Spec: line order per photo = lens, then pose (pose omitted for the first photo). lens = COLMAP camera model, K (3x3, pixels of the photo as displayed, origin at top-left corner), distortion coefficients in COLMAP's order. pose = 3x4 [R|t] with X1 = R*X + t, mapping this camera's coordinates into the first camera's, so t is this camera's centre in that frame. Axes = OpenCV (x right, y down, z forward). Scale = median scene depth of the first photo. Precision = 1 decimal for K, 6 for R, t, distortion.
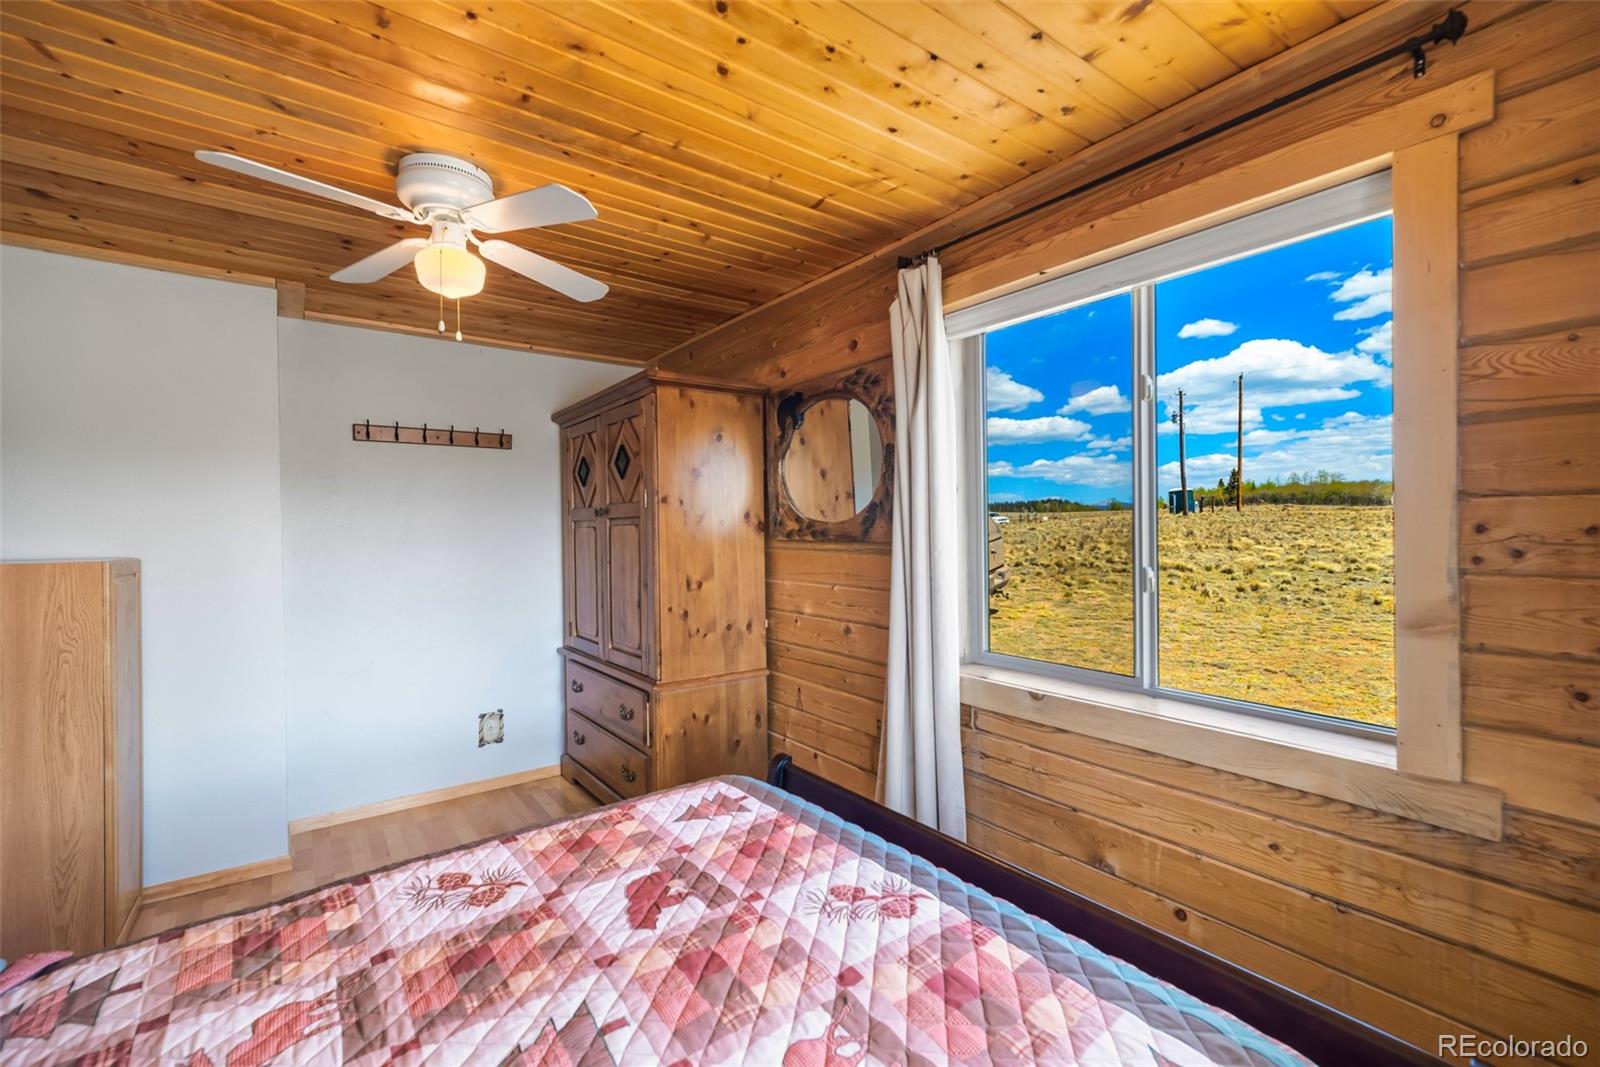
lens RADIAL K [[694.1, 0, 809.0], [0, 694.1, 530.2], [0, 0, 1]] dist [0.008307, 0.000840]
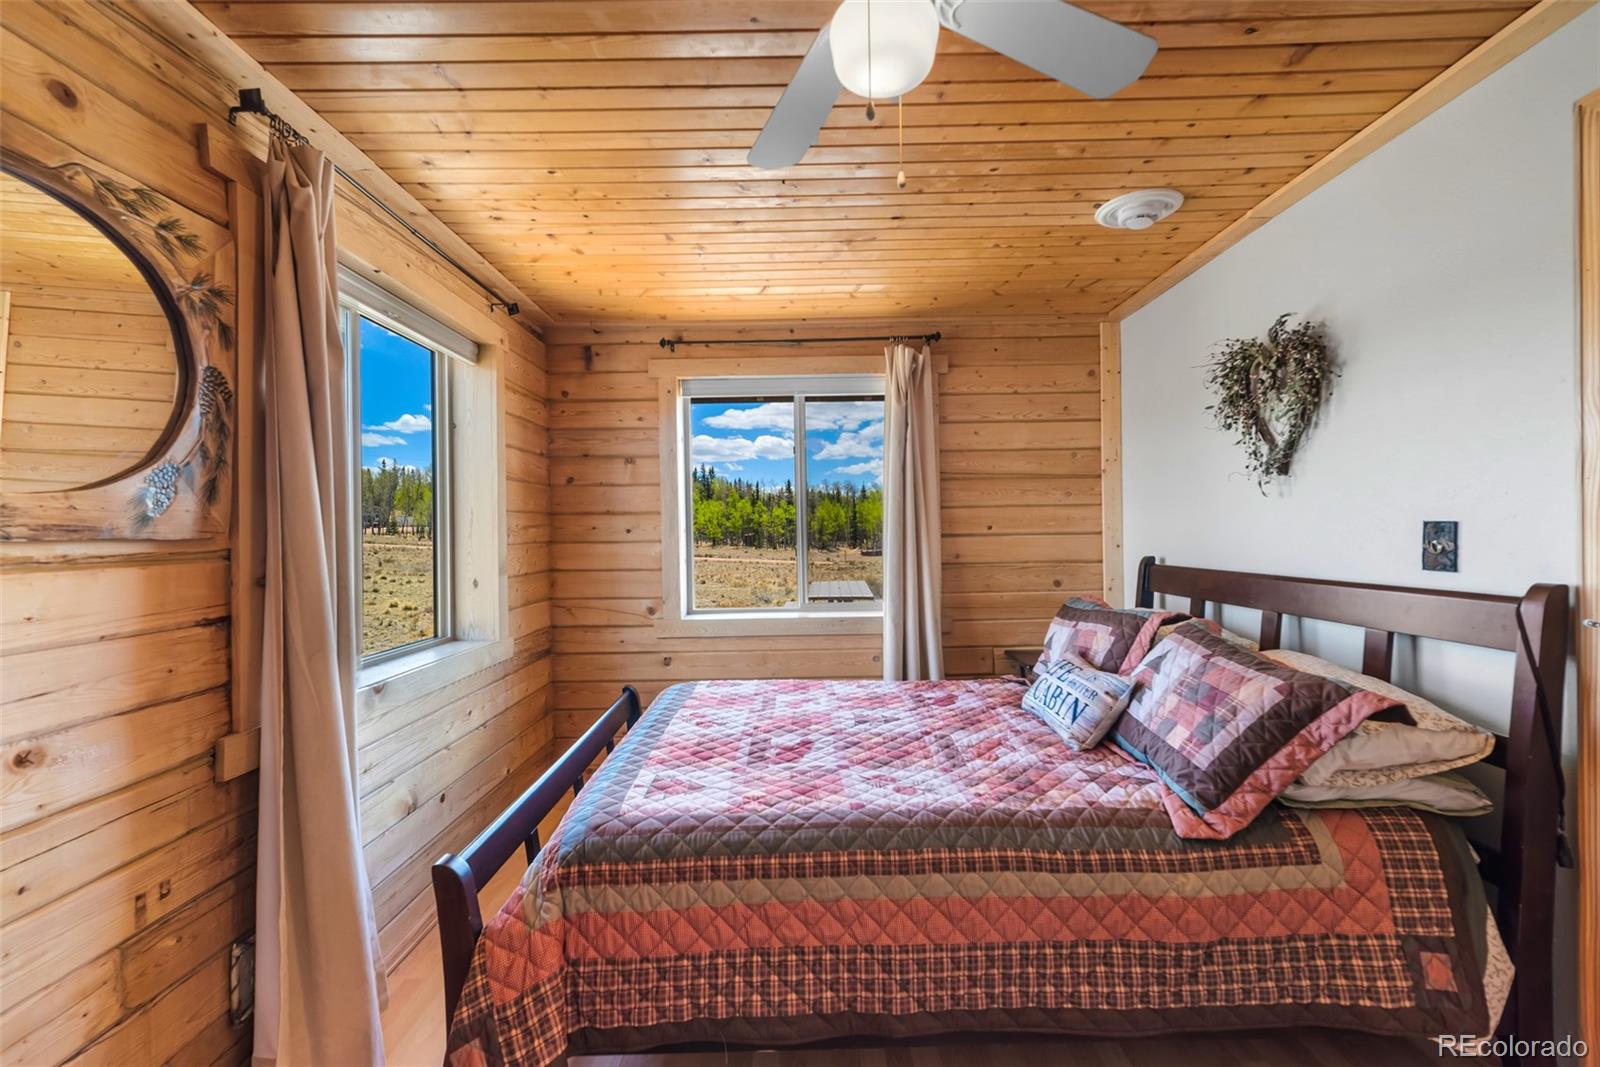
lens RADIAL K [[694.1, 0, 802.7], [0, 694.1, 528.2], [0, 0, 1]] dist [0.008307, 0.000840]
pose [[-0.801228, 0.022841, 0.597924, -1.140987], [0.024495, 0.999686, -0.005366, 0.044261], [-0.597858, 0.010347, -0.801535, 2.149673]]
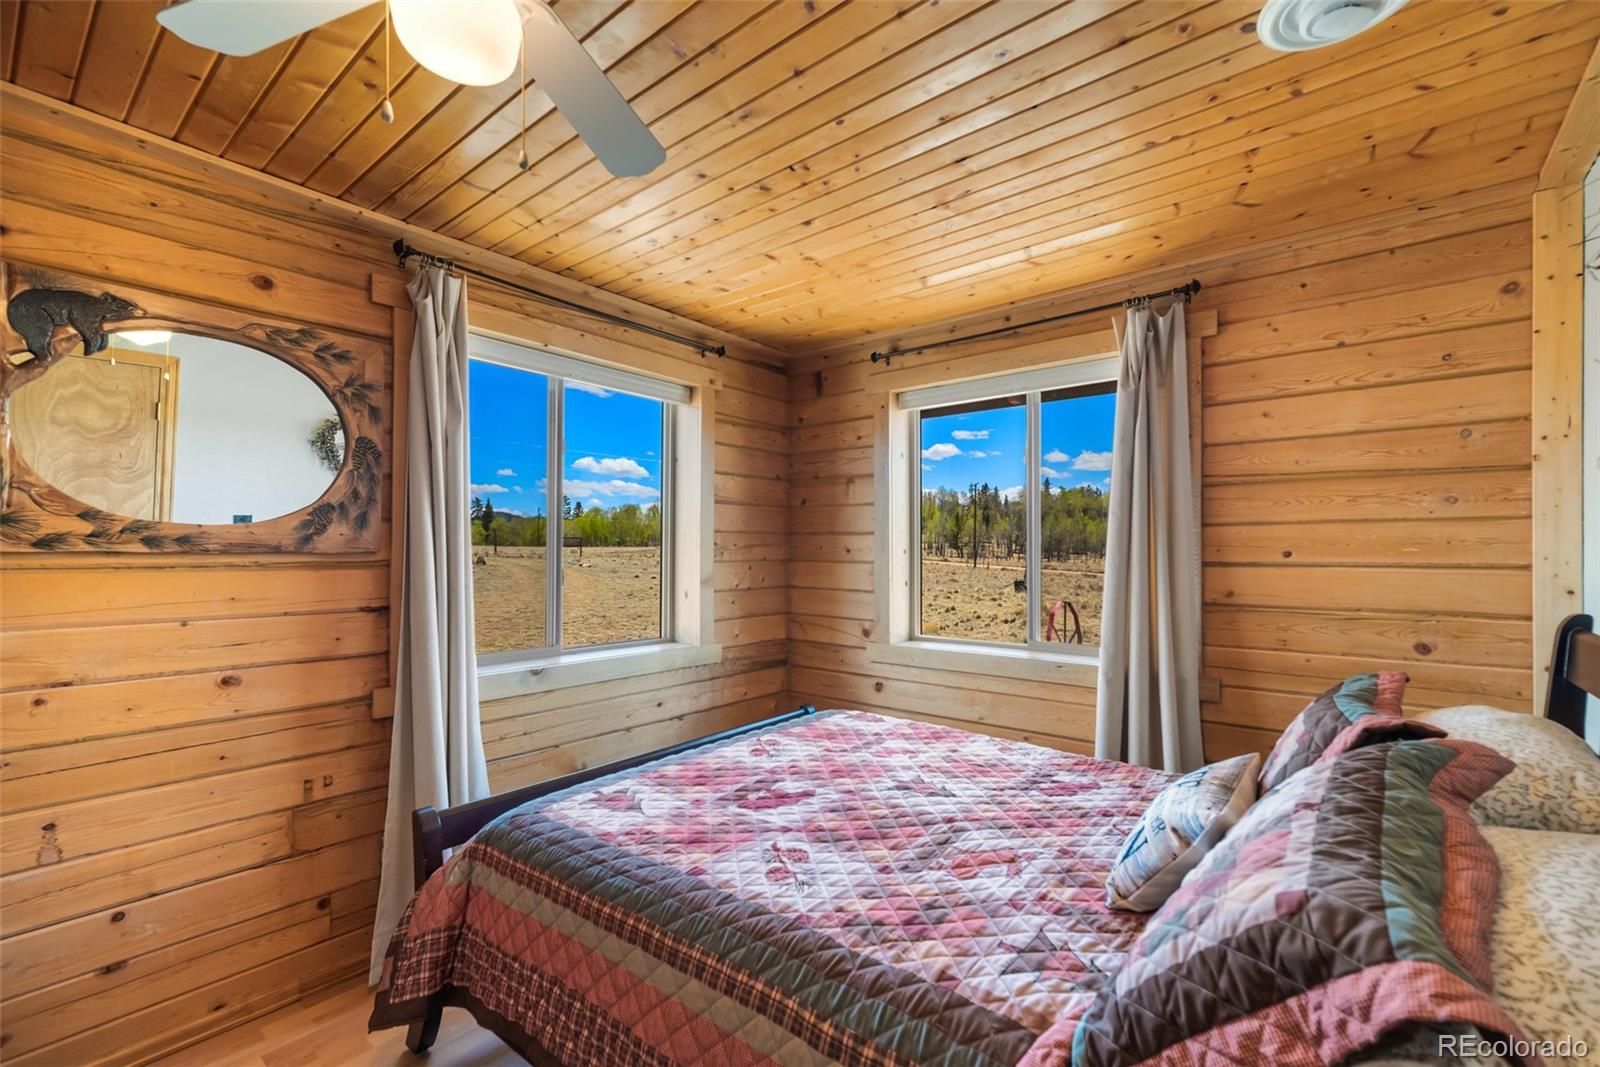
lens RADIAL K [[694.1, 0, 803.1], [0, 694.1, 543.5], [0, 0, 1]] dist [0.008307, 0.000840]
pose [[-0.239458, 0.019542, 0.970710, -1.547449], [0.004662, 0.999809, -0.018978, 0.045841], [-0.970895, -0.000018, -0.239504, 1.244672]]
